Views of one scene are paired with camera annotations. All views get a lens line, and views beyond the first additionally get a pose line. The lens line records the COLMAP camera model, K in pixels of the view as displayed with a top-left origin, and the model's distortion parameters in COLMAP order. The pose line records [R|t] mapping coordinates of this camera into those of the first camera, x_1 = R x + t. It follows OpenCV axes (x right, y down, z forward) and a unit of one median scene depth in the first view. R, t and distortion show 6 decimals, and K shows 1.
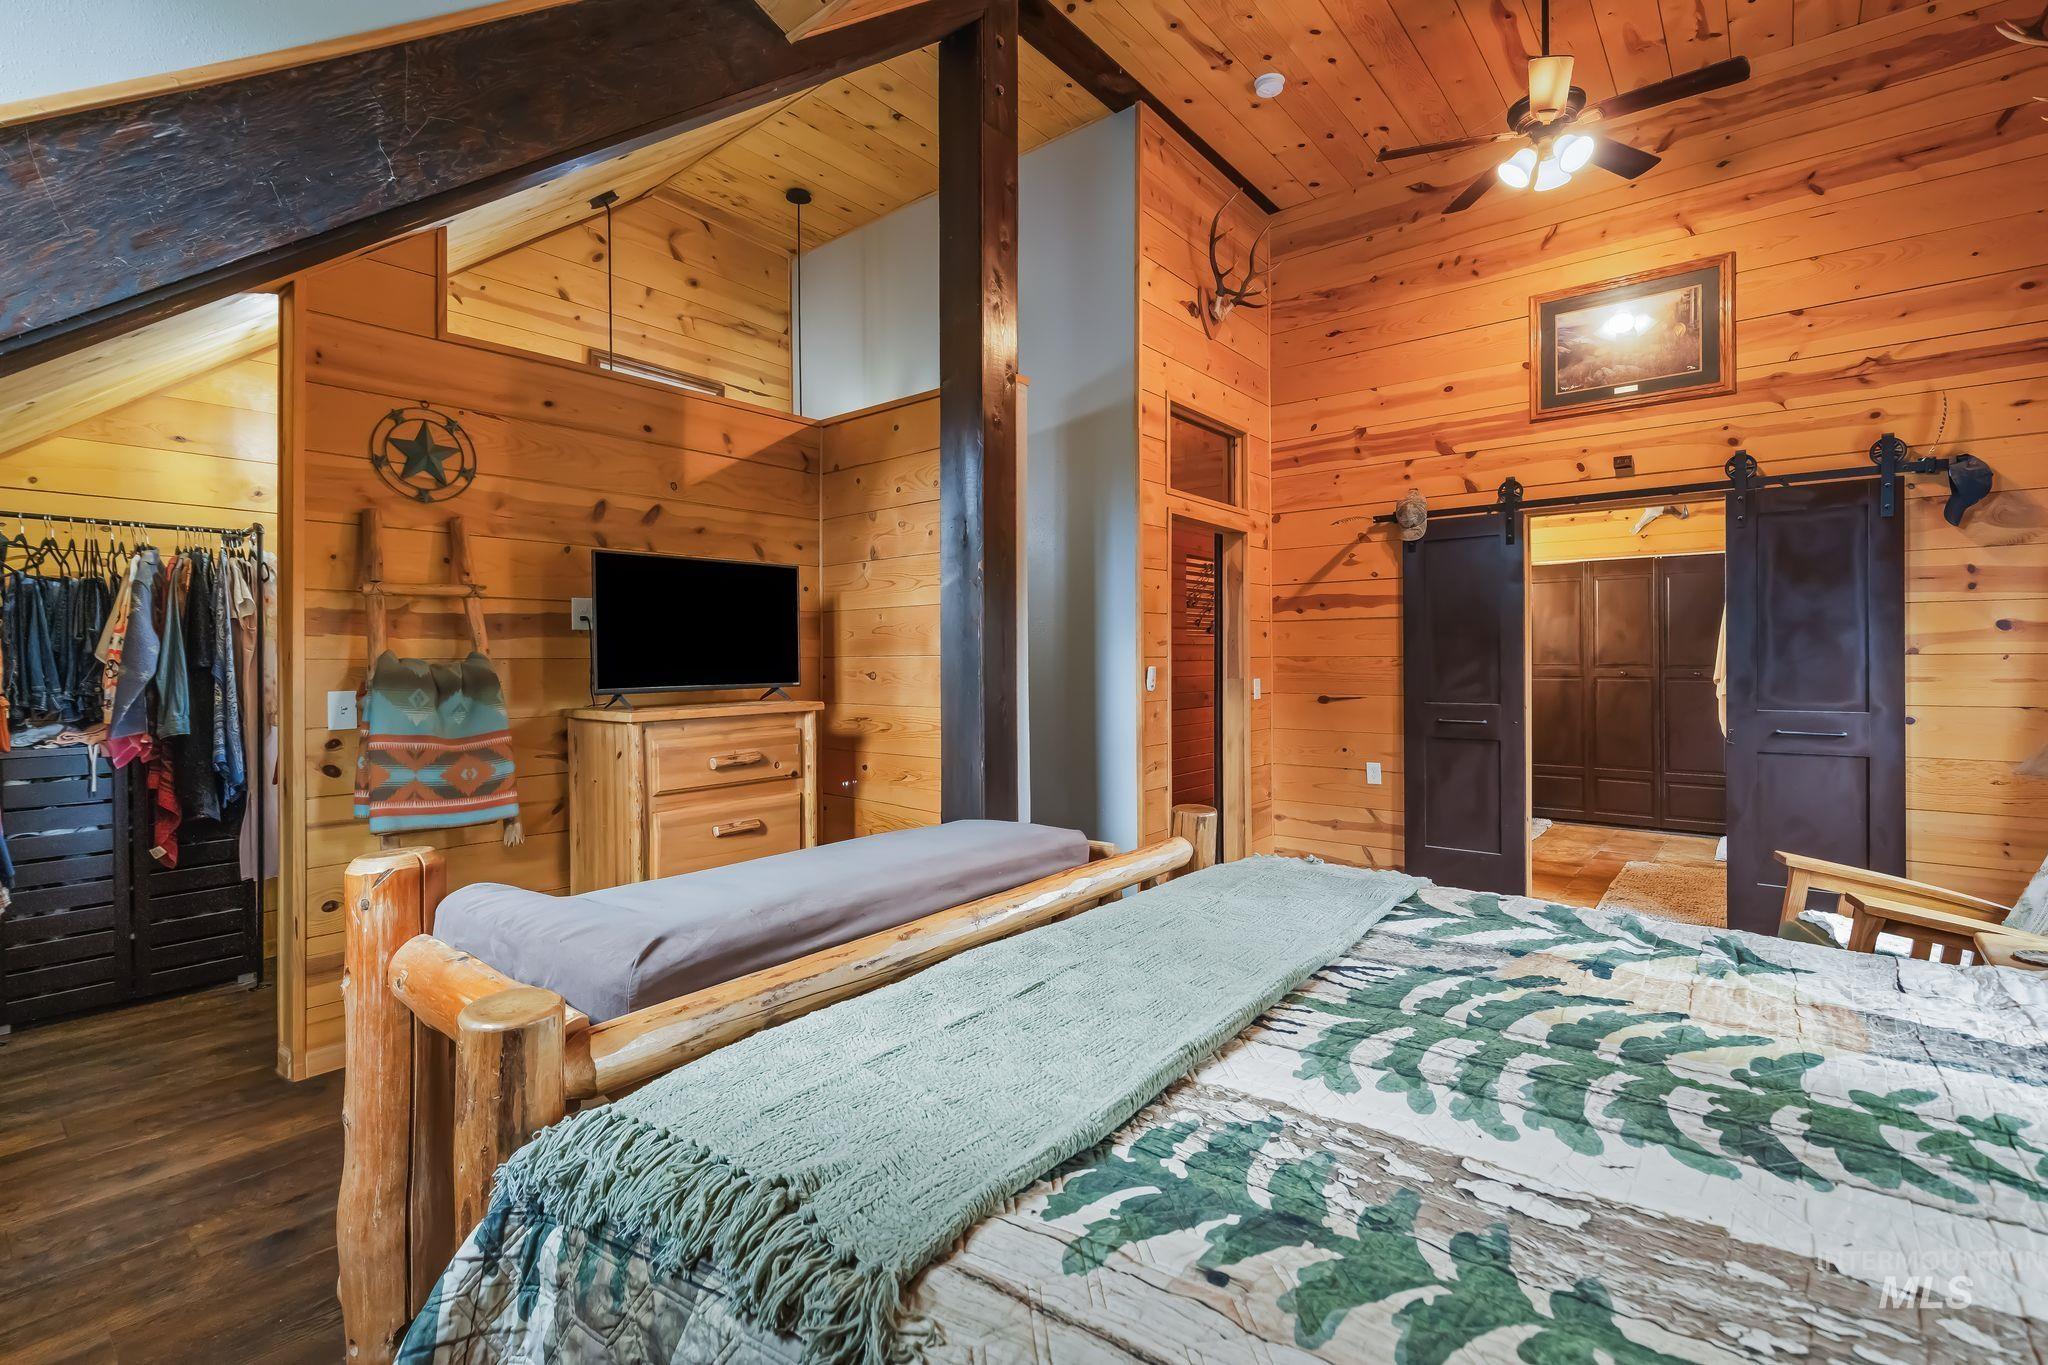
lens RADIAL K [[925.3, 0, 1017.5], [0, 925.3, 668.5], [0, 0, 1]] dist [-0.002997, -0.000460]
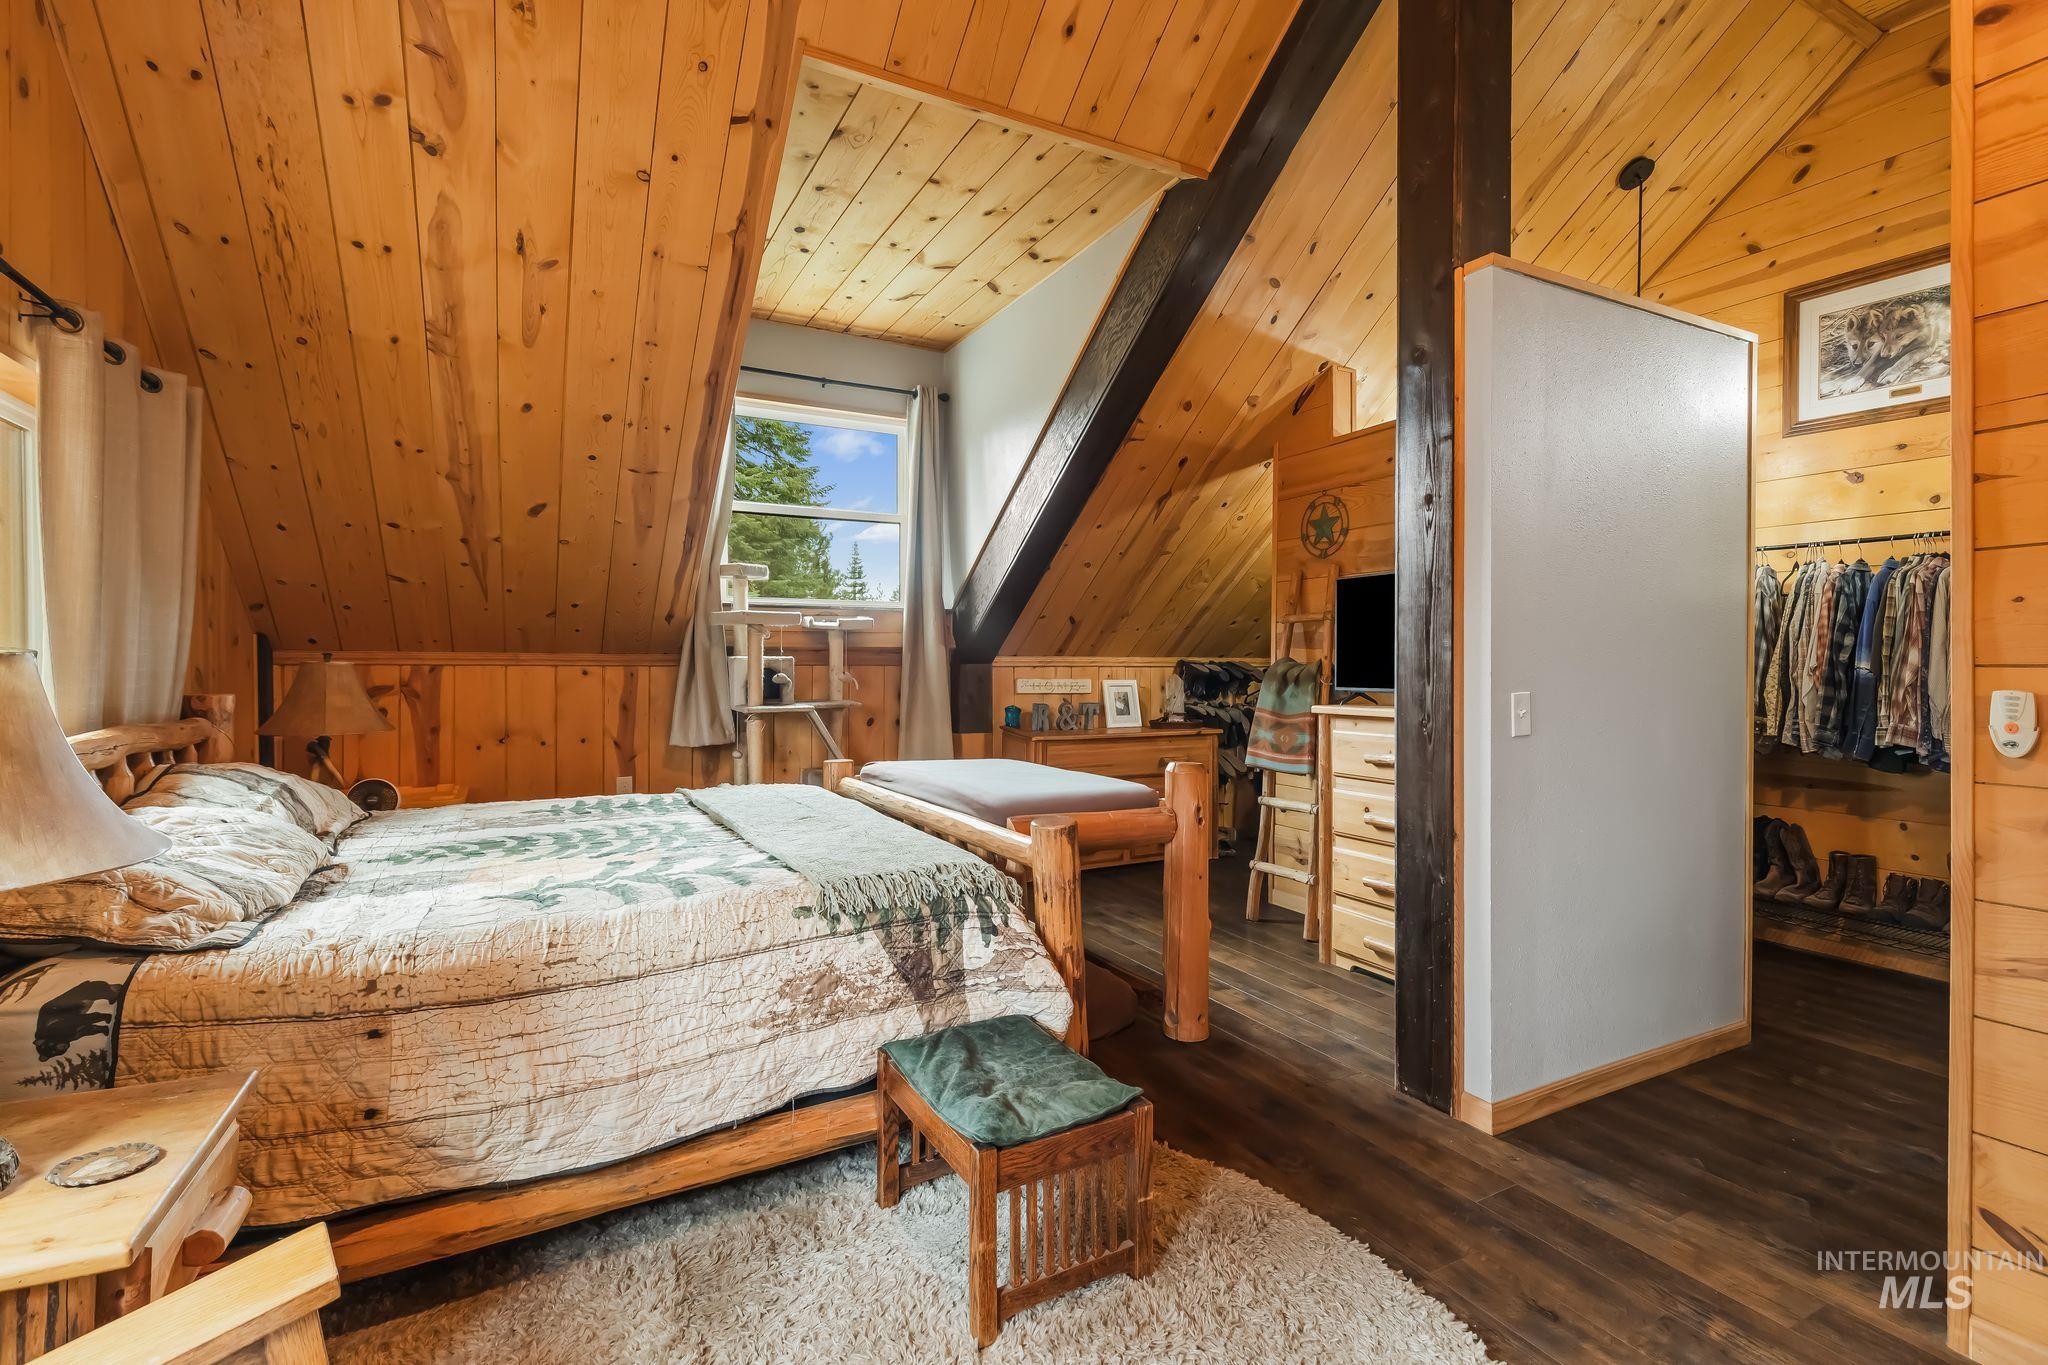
lens RADIAL K [[925.3, 0, 1017.5], [0, 925.3, 668.5], [0, 0, 1]] dist [-0.002997, -0.000460]
pose [[-0.381276, 0.002732, -0.924457, 0.915359], [-0.015103, 0.999844, 0.009184, -0.007442], [0.924338, 0.017463, -0.381175, 1.098236]]
